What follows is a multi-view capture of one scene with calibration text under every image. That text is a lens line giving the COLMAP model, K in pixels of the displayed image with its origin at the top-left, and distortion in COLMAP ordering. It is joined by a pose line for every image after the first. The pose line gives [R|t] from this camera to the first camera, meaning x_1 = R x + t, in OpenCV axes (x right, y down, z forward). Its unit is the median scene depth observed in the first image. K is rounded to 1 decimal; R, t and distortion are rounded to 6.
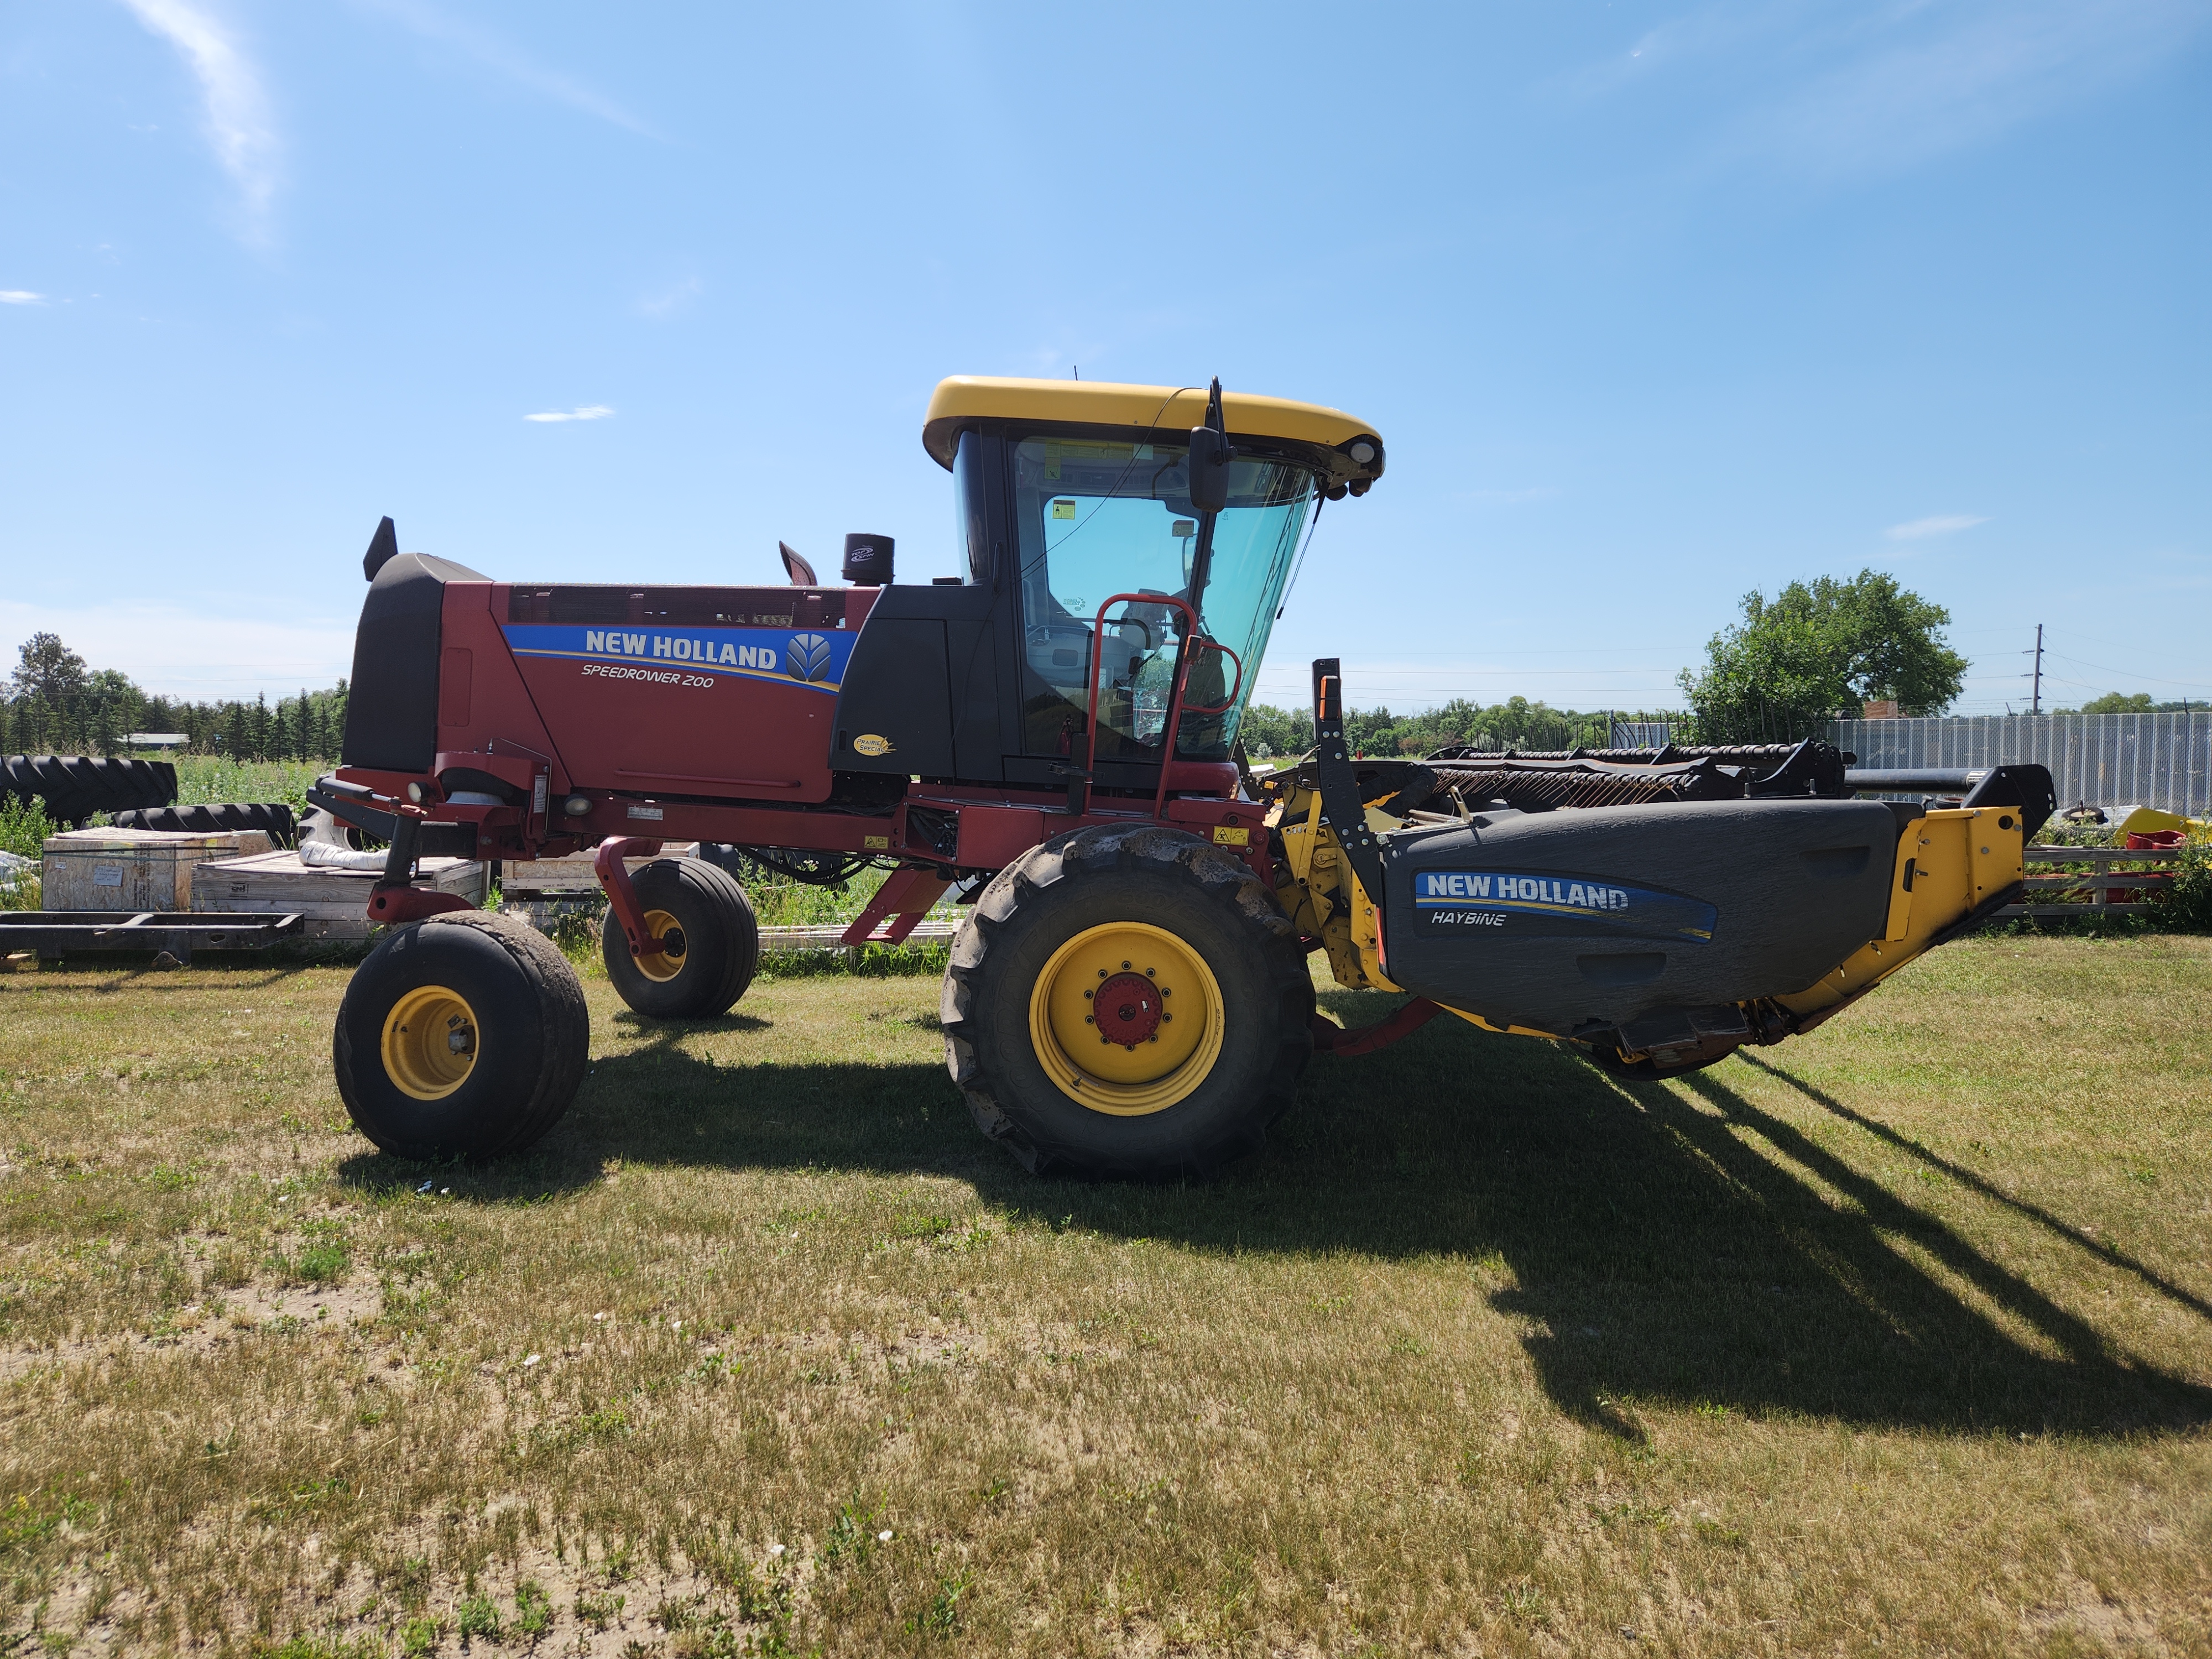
lens RADIAL K [[1497.0, 0, 1069.2], [0, 1497.0, 808.1], [0, 0, 1]] dist [0.066013, -0.061519]
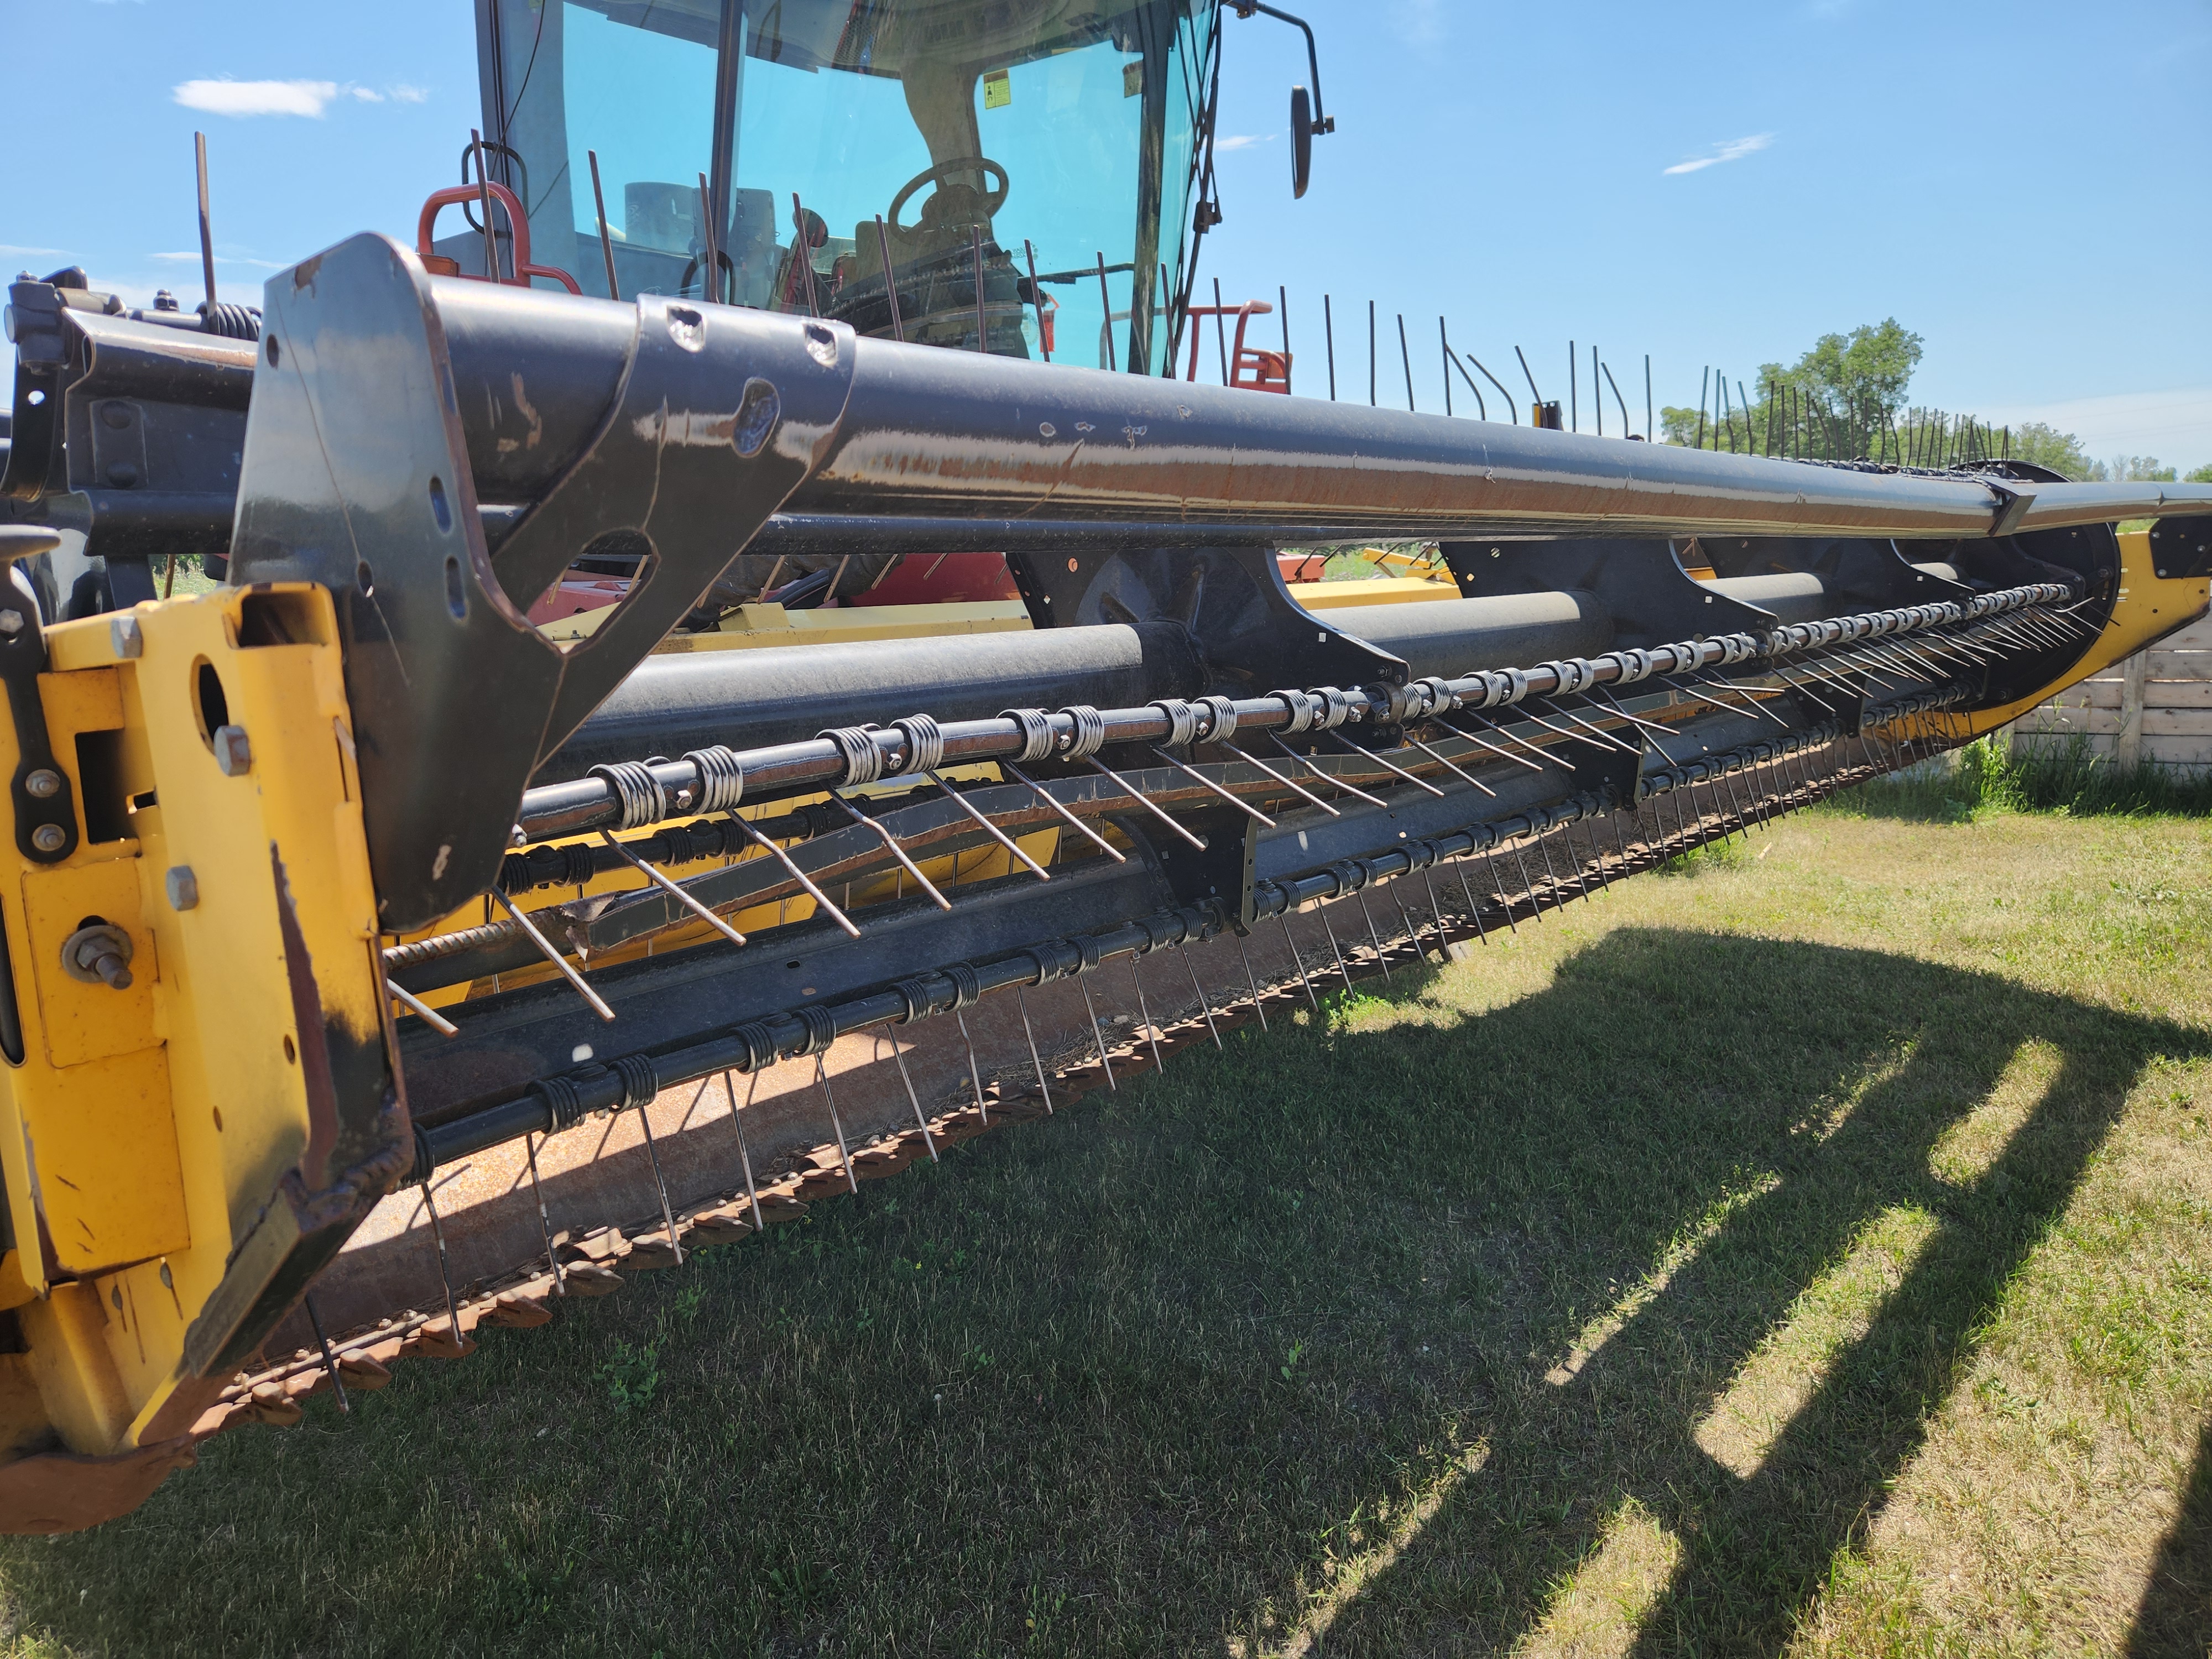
lens RADIAL K [[1497.0, 0, 1089.3], [0, 1497.0, 823.7], [0, 0, 1]] dist [0.066013, -0.061519]
pose [[0.768348, 0.092015, -0.633384, 0.513808], [0.003973, 0.988907, 0.148483, -0.000341], [0.640020, -0.116603, 0.759459, 0.633021]]
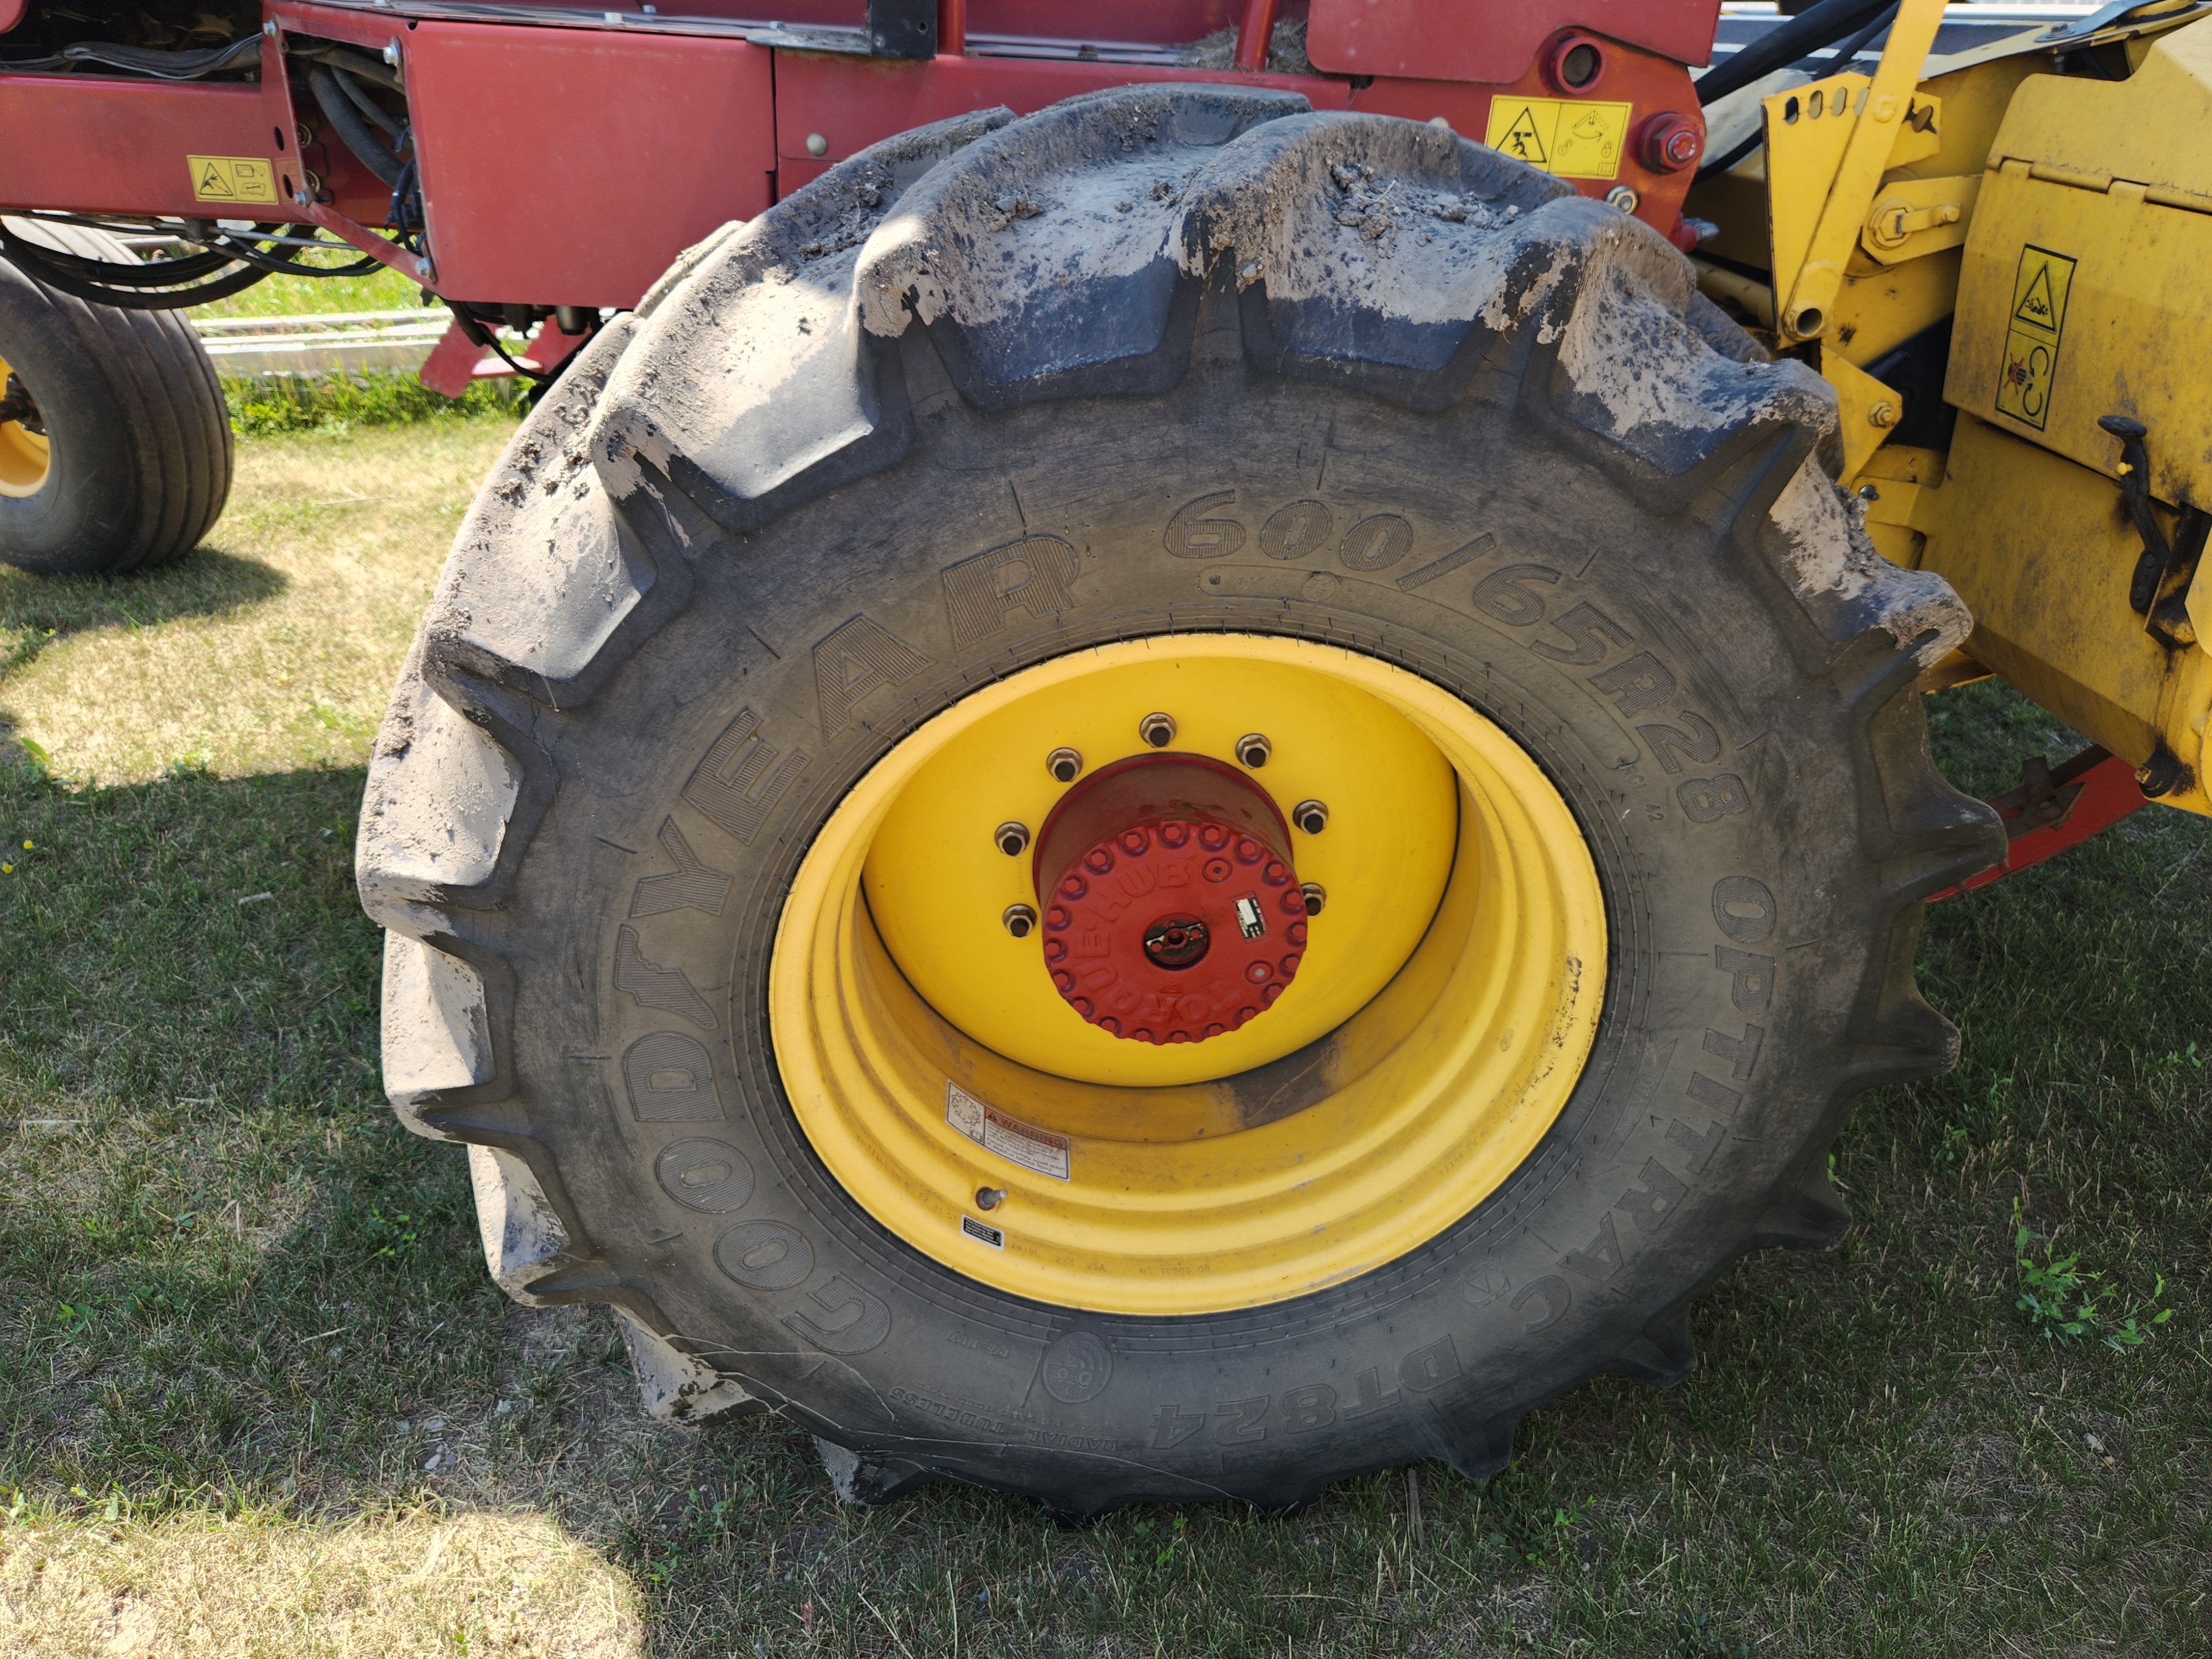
lens RADIAL K [[1497.0, 0, 1076.4], [0, 1497.0, 817.4], [0, 0, 1]] dist [0.066013, -0.061519]
pose [[0.994047, -0.067198, 0.085758, 0.001961], [0.022313, 0.896018, 0.443457, 0.005758], [-0.106641, -0.438904, 0.892183, 0.657994]]
